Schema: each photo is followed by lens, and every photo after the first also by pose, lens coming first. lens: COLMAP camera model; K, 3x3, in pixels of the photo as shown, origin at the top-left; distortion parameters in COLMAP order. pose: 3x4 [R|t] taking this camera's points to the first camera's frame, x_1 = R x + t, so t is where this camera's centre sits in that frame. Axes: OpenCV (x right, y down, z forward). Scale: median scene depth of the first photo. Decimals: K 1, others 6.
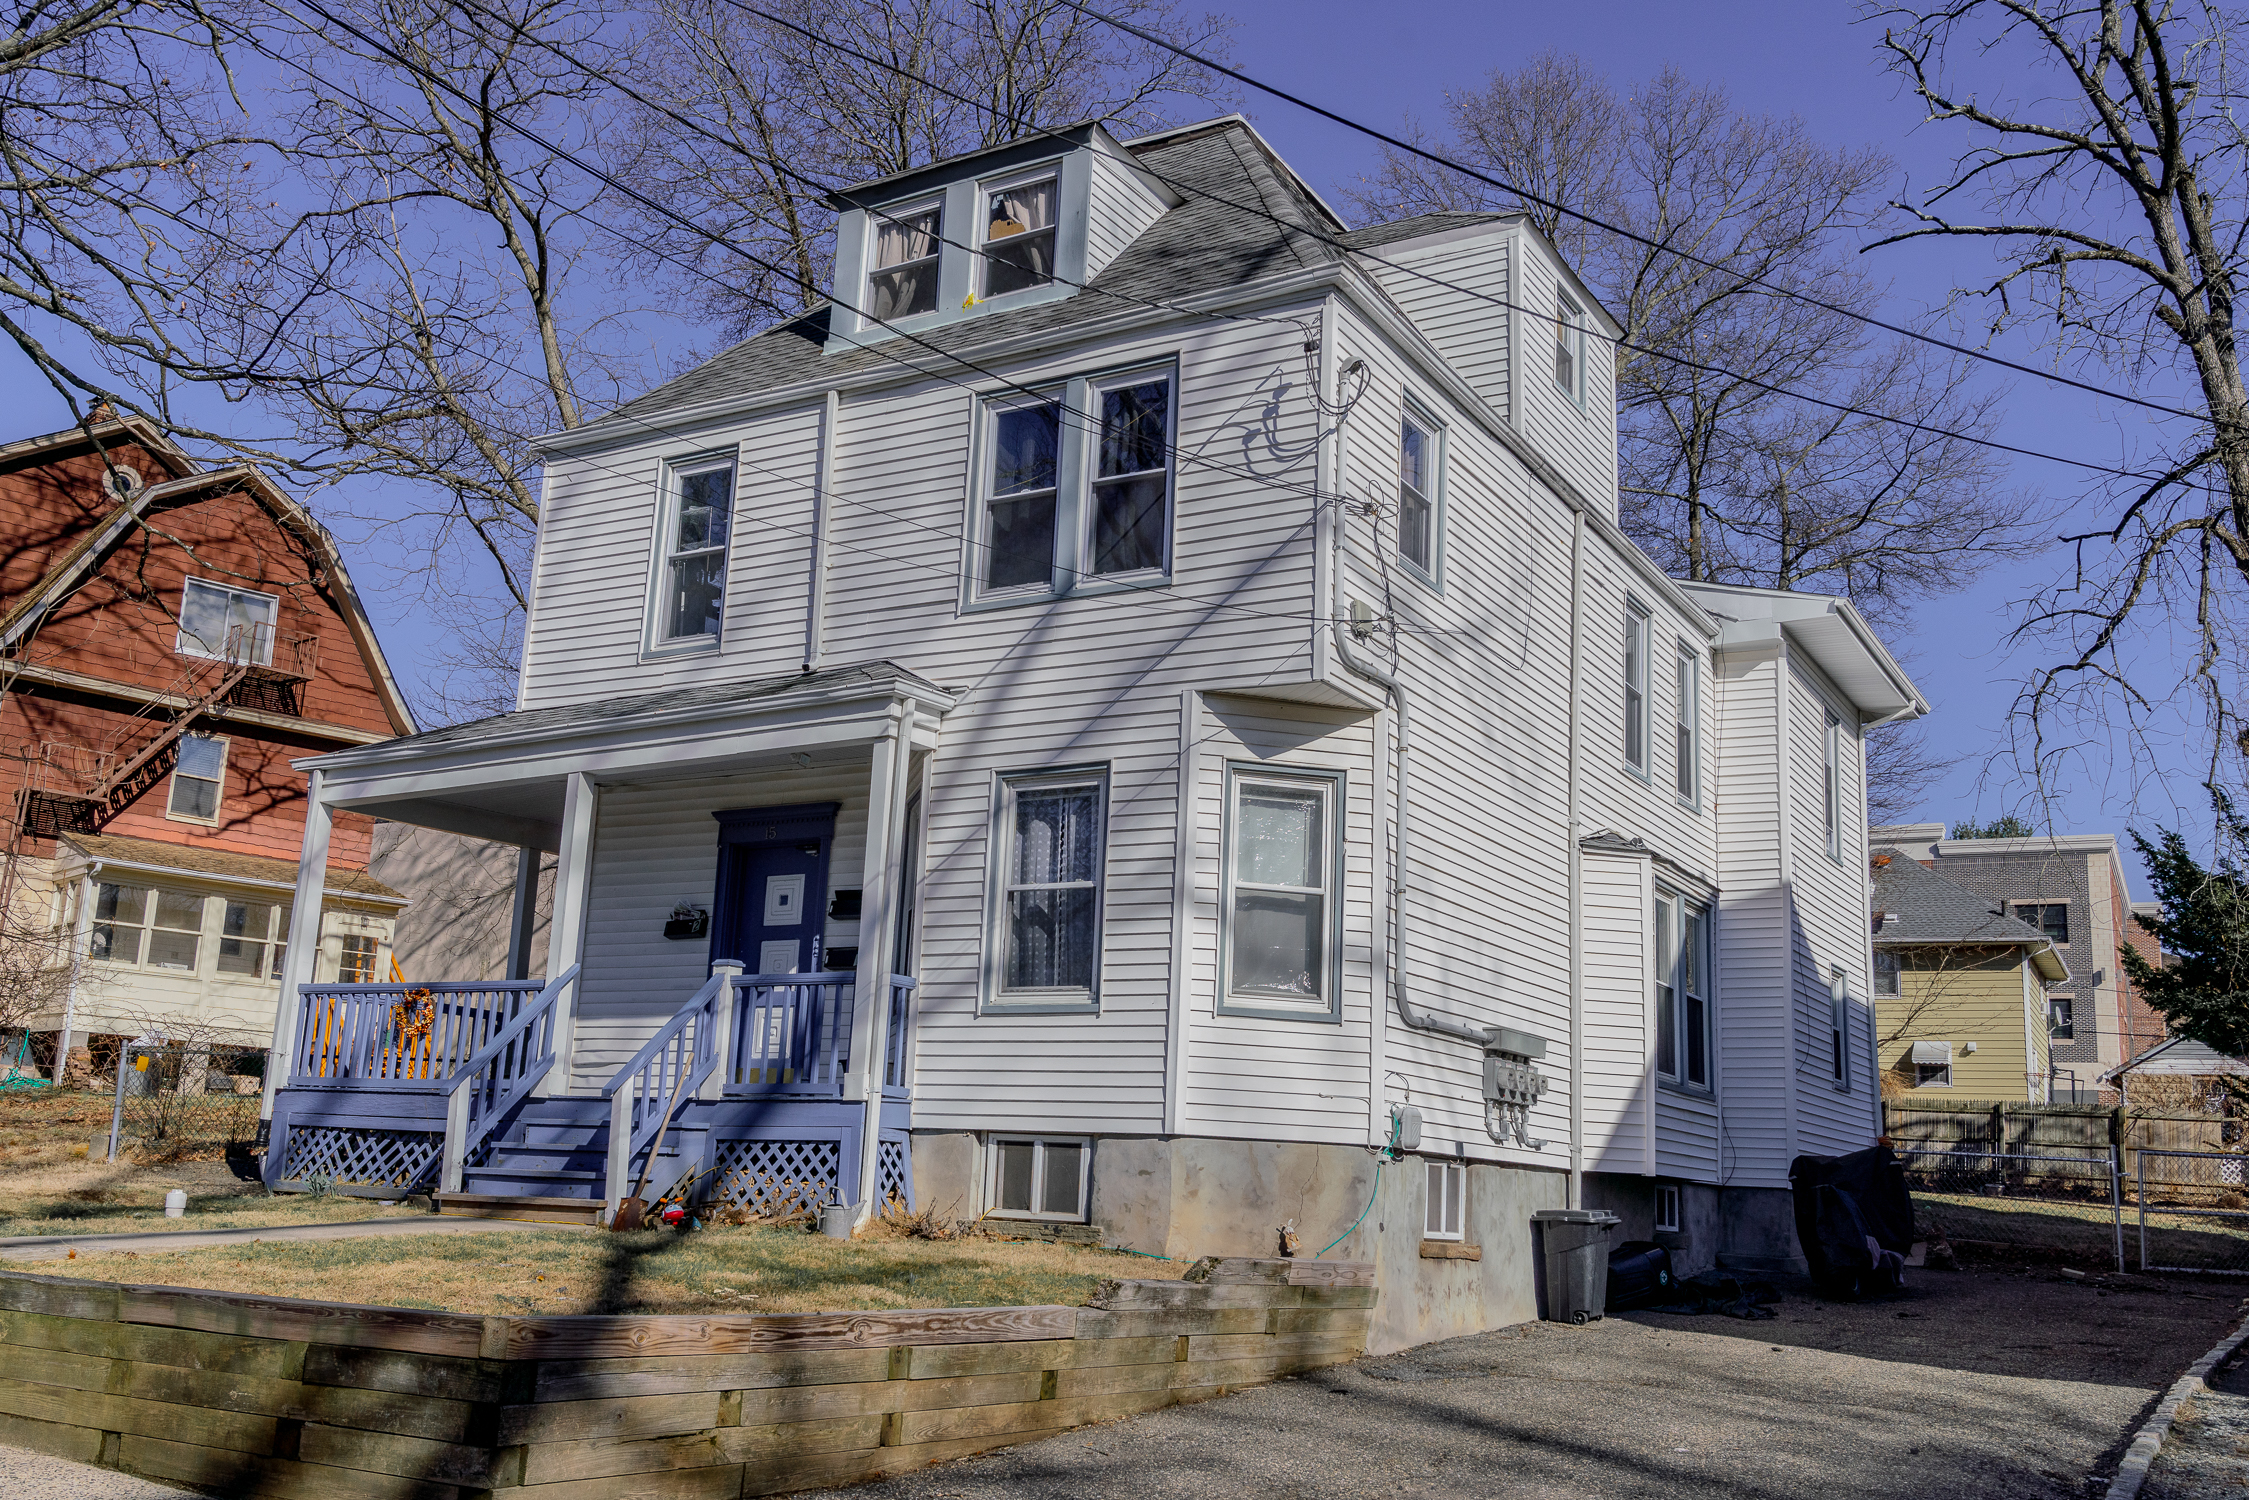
lens RADIAL K [[2143.6, 0, 1052.4], [0, 2143.6, 739.0], [0, 0, 1]] dist [0.049695, 0.000672]
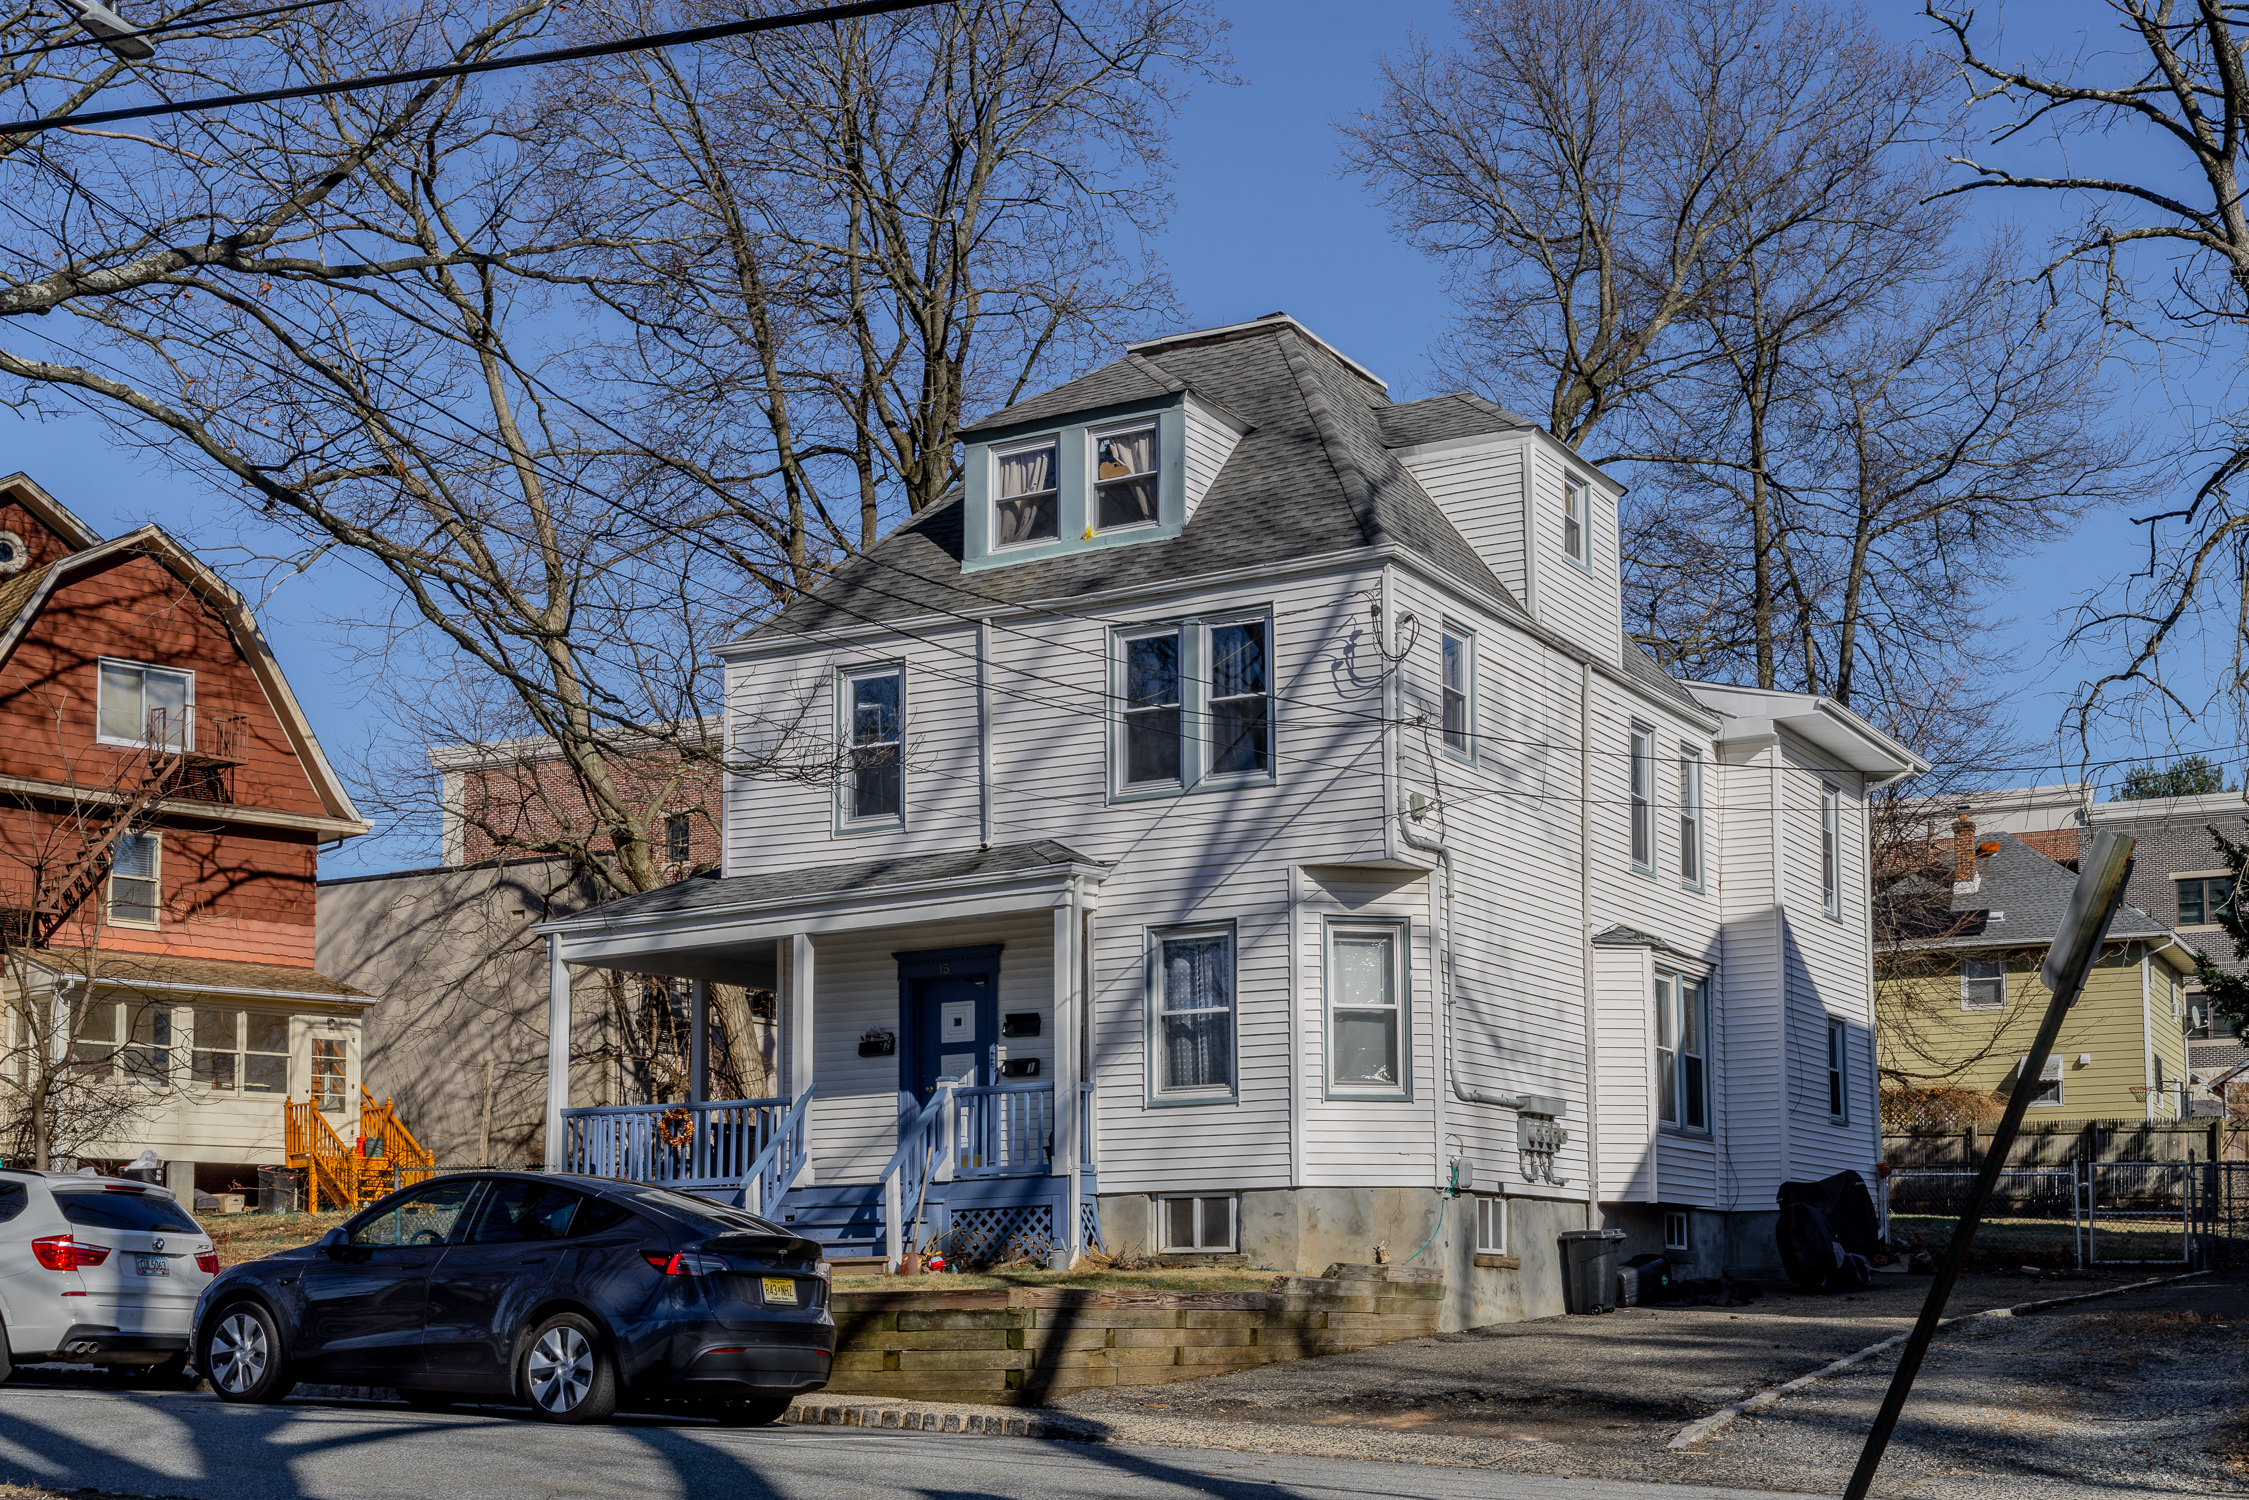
lens RADIAL K [[3106.0, 0, 1056.4], [0, 3106.0, 1021.7], [0, 0, 1]] dist [0.194152, -0.107686]
pose [[0.997704, -0.051769, 0.043662, -0.154336], [0.046364, 0.992070, 0.116819, -0.140367], [-0.049363, -0.114526, 0.992193, -0.835348]]
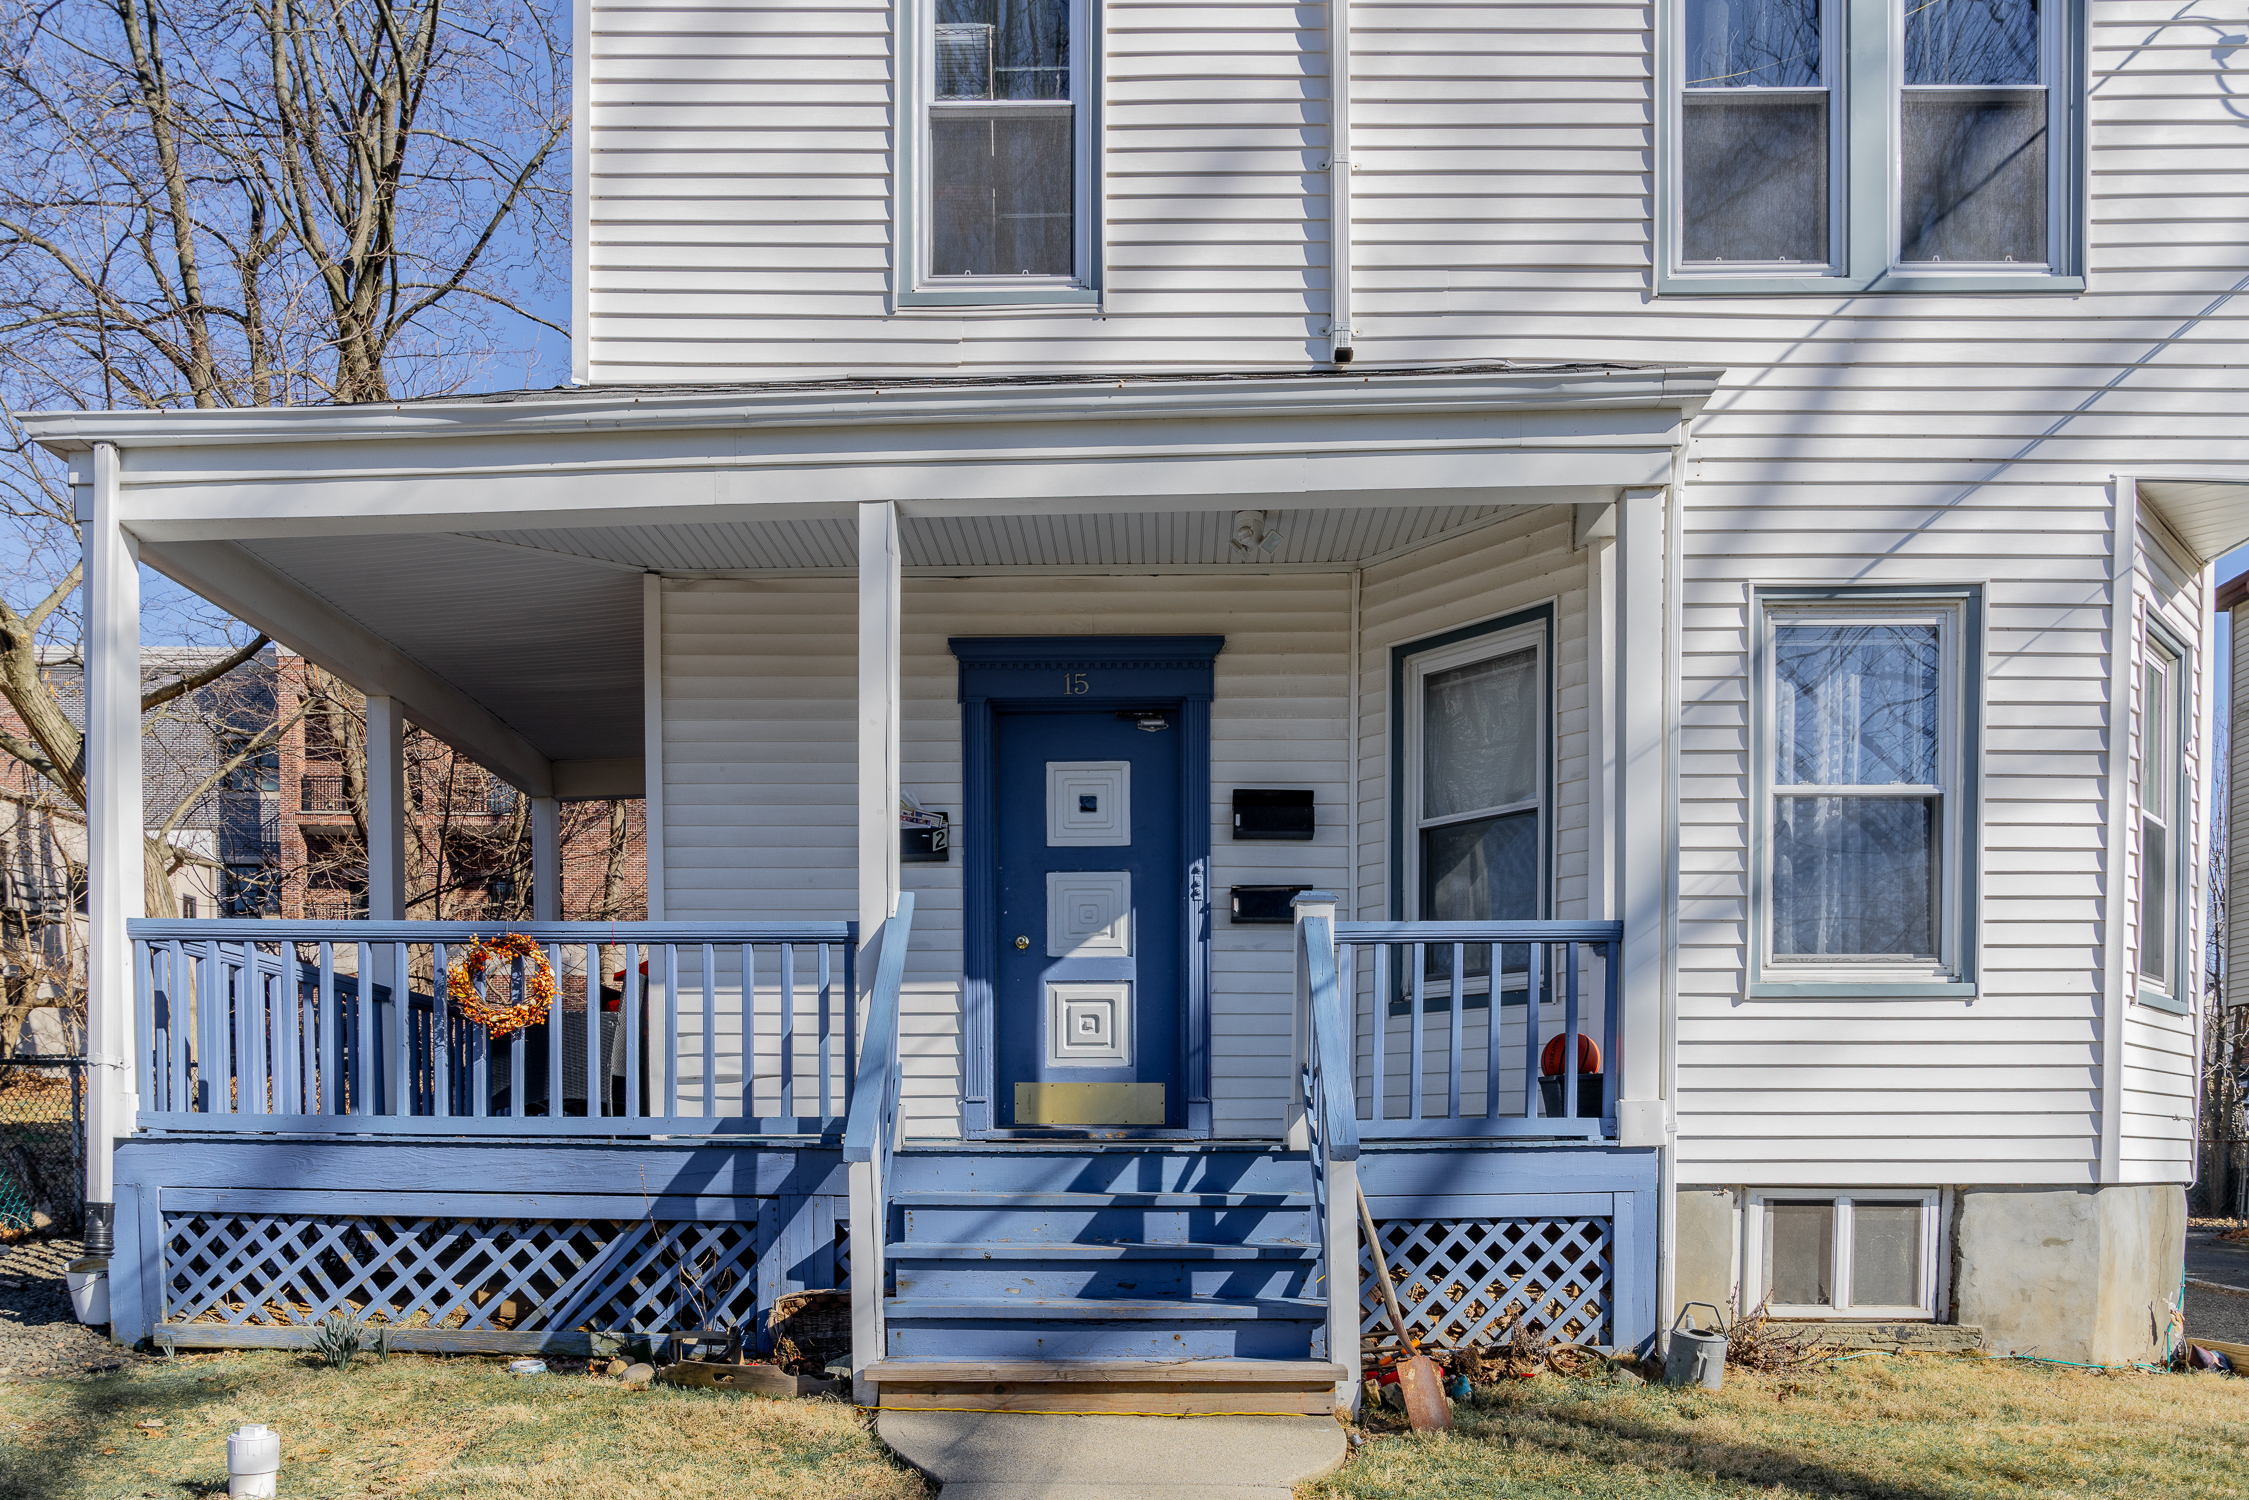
lens RADIAL K [[1619.3, 0, 1117.3], [0, 1619.3, 1230.1], [0, 0, 1]] dist [-0.013265, -0.000996]
pose [[0.846375, -0.070383, 0.527916, -0.384210], [-0.074191, 0.965983, 0.247734, 0.081626], [-0.527395, -0.248843, 0.812362, 0.628912]]
